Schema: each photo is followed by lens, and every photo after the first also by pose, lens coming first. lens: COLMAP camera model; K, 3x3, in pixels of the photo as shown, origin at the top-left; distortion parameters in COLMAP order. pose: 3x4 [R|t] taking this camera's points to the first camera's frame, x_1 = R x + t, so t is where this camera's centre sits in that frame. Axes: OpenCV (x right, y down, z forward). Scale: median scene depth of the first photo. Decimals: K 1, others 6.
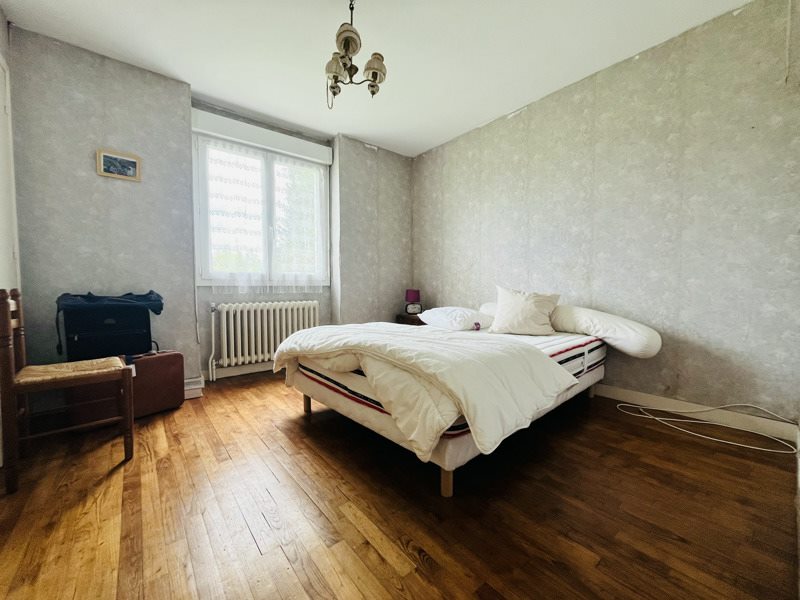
lens RADIAL K [[322.9, 0, 399.8], [0, 322.9, 300.2], [0, 0, 1]] dist [0.000876, 0.000102]
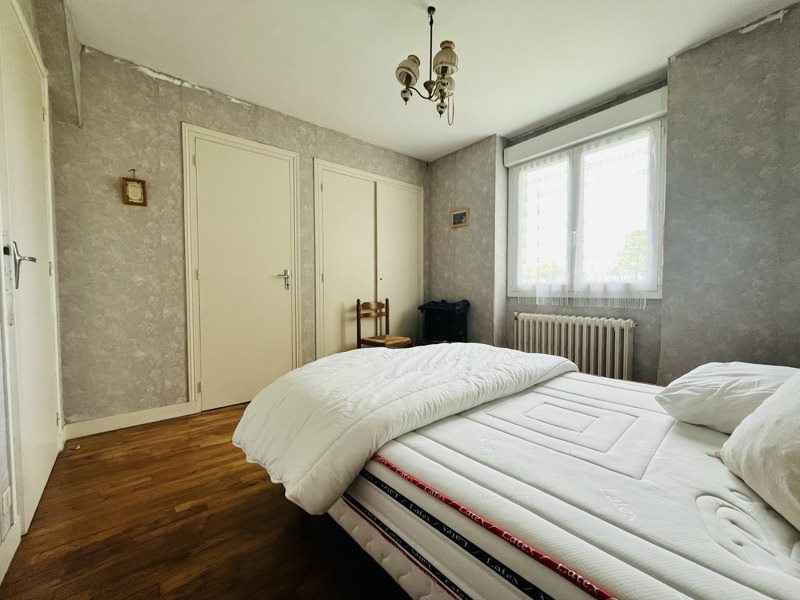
lens RADIAL K [[322.9, 0, 399.0], [0, 322.9, 302.7], [0, 0, 1]] dist [0.000876, 0.000102]
pose [[0.008485, 0.035334, -0.999340, 0.544262], [-0.042152, 0.998500, 0.034947, -0.046561], [0.999075, 0.041827, 0.009962, 0.580936]]
